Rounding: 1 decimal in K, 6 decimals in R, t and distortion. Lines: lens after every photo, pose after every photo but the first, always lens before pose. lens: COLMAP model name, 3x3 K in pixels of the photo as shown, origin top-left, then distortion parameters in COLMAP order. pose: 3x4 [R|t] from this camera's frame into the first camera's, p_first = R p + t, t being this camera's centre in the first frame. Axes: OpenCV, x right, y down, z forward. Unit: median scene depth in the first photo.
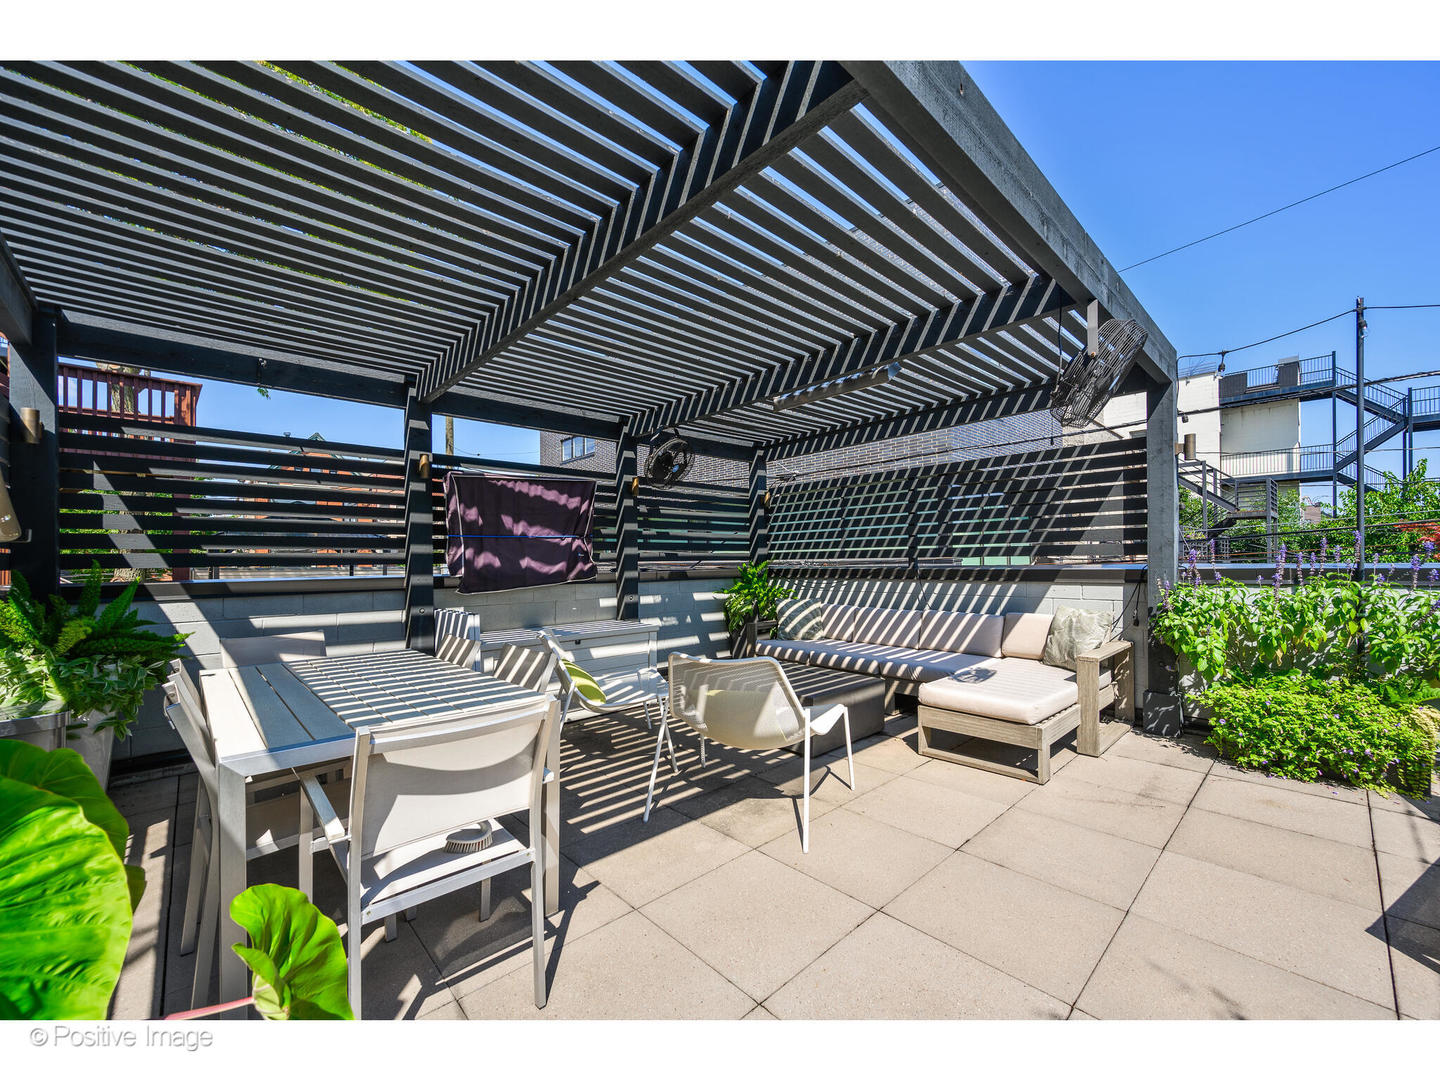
lens RADIAL K [[572.9, 0, 725.9], [0, 572.9, 555.1], [0, 0, 1]] dist [0.000681, 0.000272]
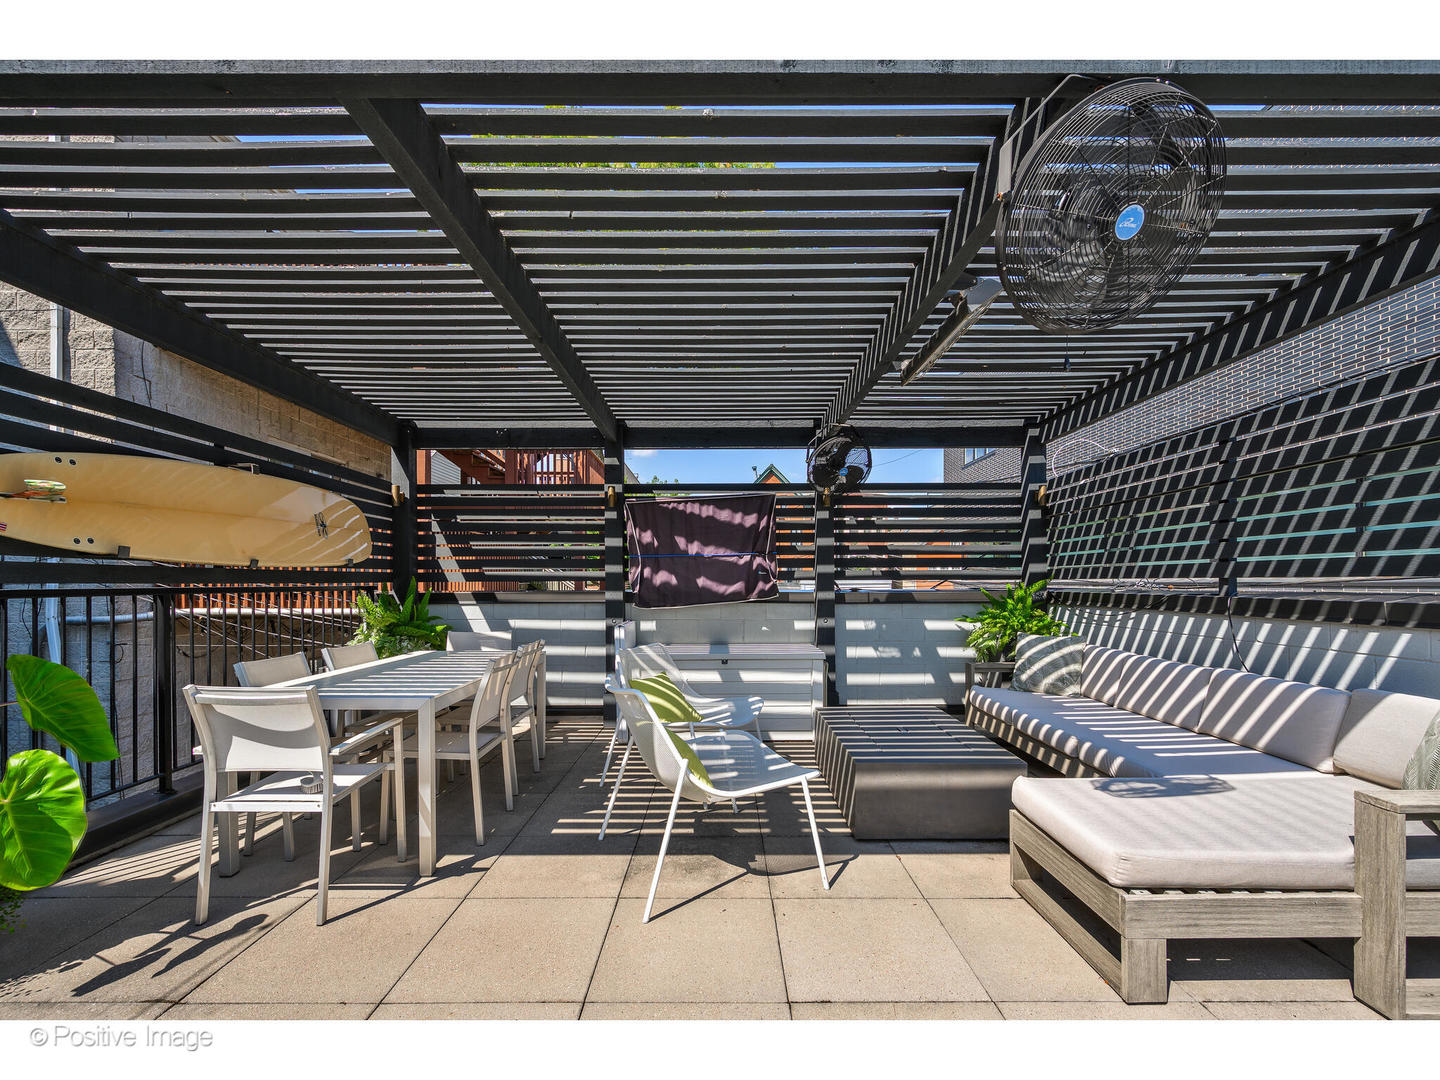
lens RADIAL K [[637.1, 0, 741.3], [0, 637.1, 576.7], [0, 0, 1]] dist [0.002730, -0.000081]
pose [[0.725554, 0.002964, -0.688159, 0.454155], [0.002855, 0.999969, 0.007317, -0.002799], [0.688160, -0.007274, 0.725523, 0.205015]]
